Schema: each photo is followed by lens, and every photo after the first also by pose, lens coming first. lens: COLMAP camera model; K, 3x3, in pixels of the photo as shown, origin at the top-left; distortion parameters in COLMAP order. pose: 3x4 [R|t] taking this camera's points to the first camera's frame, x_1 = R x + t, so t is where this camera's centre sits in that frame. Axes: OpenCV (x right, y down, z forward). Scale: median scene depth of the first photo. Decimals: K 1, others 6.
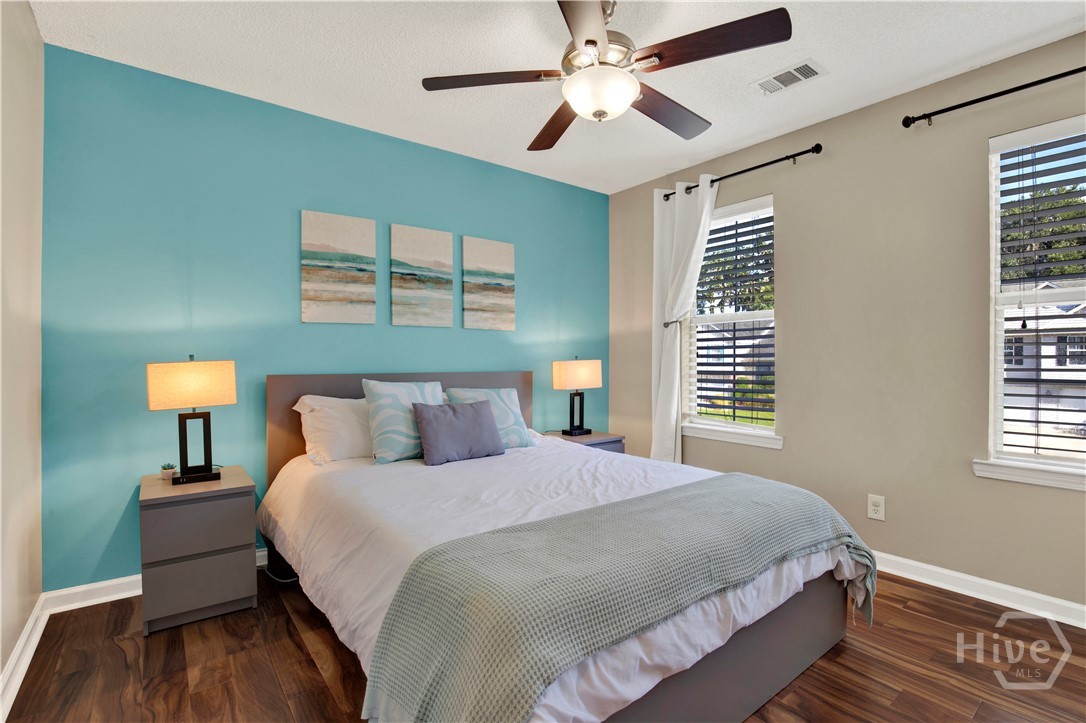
lens RADIAL K [[511.7, 0, 543.0], [0, 511.7, 361.5], [0, 0, 1]] dist [-0.028344, 0.000324]
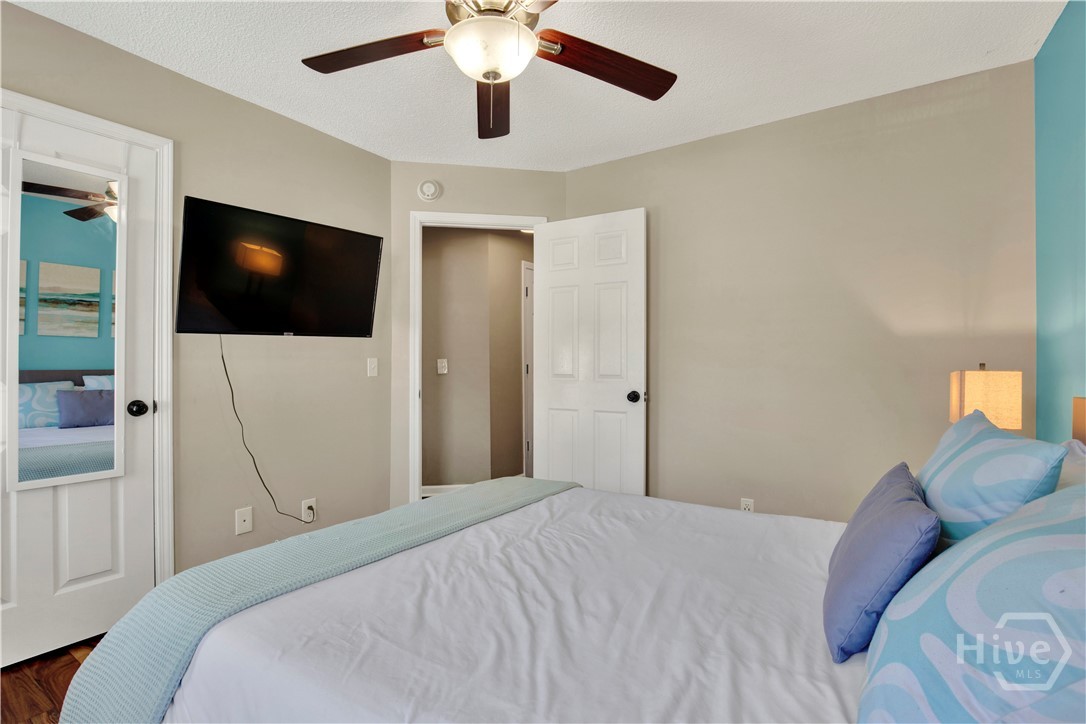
lens RADIAL K [[511.7, 0, 543.0], [0, 511.7, 362.0], [0, 0, 1]] dist [-0.028344, 0.000324]
pose [[-0.947545, 0.001532, -0.319620, 0.280471], [0.000903, 0.999997, 0.002115, -0.019045], [0.319623, 0.001716, -0.947543, 1.719322]]
